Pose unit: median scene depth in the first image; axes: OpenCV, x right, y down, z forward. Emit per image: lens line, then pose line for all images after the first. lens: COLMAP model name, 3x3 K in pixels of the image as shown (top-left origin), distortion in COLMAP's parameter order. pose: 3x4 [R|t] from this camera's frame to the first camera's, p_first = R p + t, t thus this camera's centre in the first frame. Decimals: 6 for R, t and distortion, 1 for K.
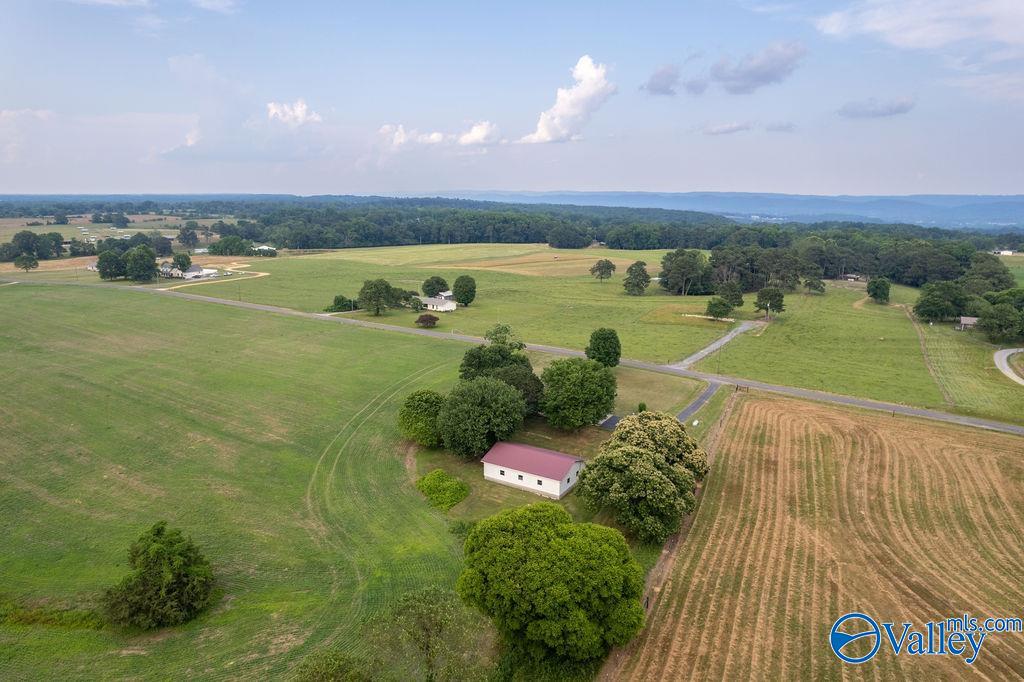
lens RADIAL K [[652.1, 0, 509.6], [0, 652.1, 347.8], [0, 0, 1]] dist [-0.071466, 0.061995]
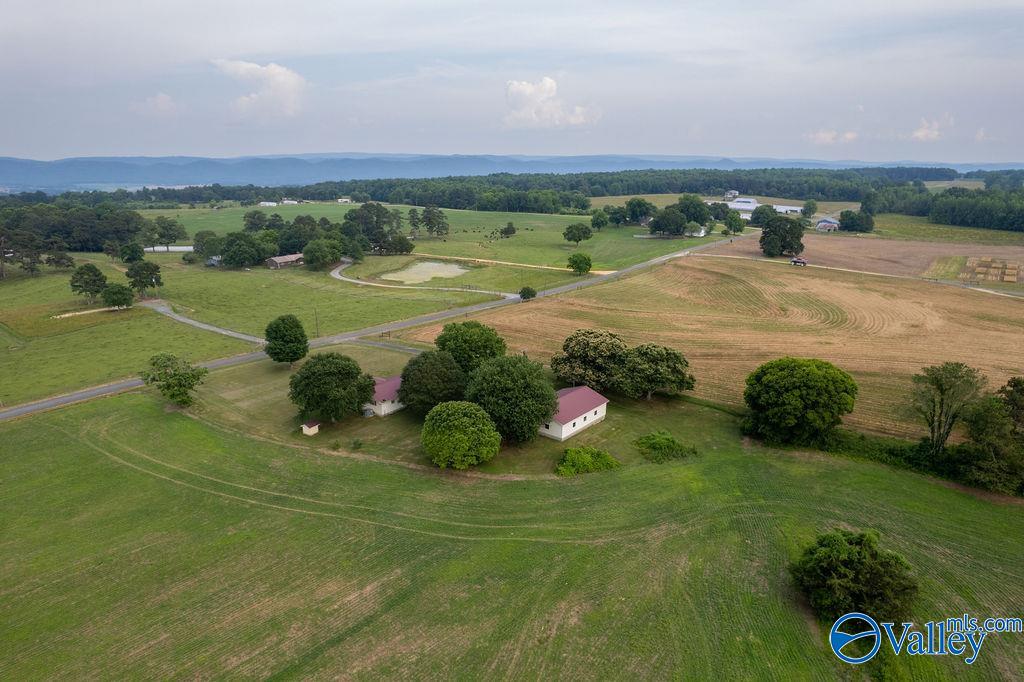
lens RADIAL K [[652.1, 0, 509.6], [0, 652.1, 347.8], [0, 0, 1]] dist [-0.071466, 0.061995]
pose [[0.128647, -0.281531, 0.950889, -0.847674], [0.222109, 0.942678, 0.249051, -0.182154], [-0.966498, 0.179162, 0.183803, 0.751017]]
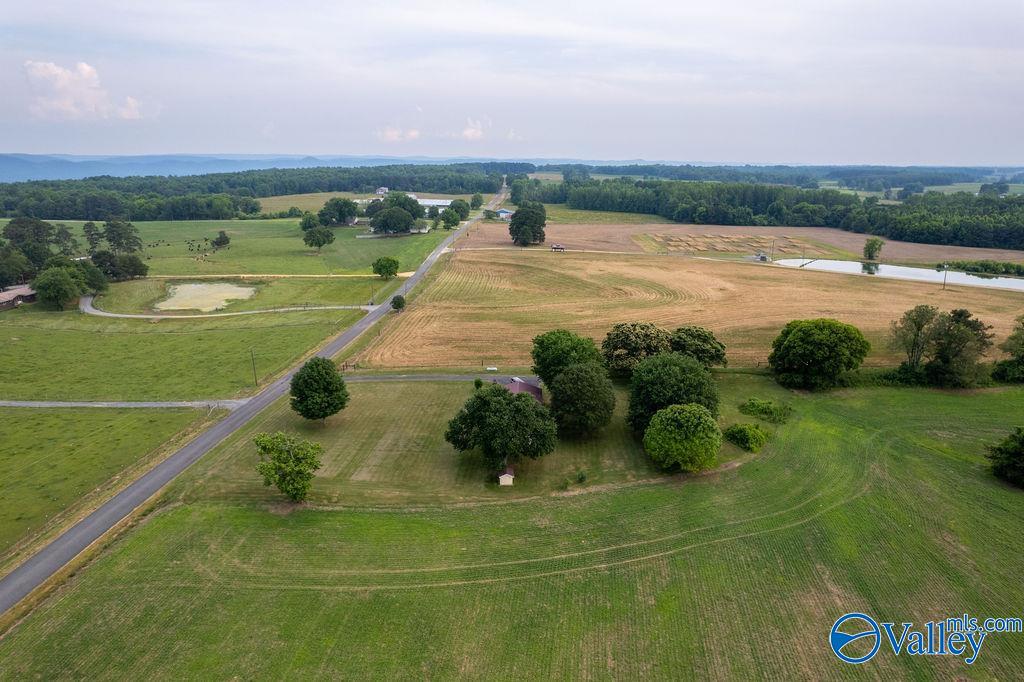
lens RADIAL K [[652.1, 0, 509.6], [0, 652.1, 347.8], [0, 0, 1]] dist [-0.071466, 0.061995]
pose [[-0.455732, -0.256559, 0.852341, -0.677672], [0.193645, 0.906050, 0.376264, -0.338609], [-0.868798, 0.336527, -0.363235, 1.419494]]
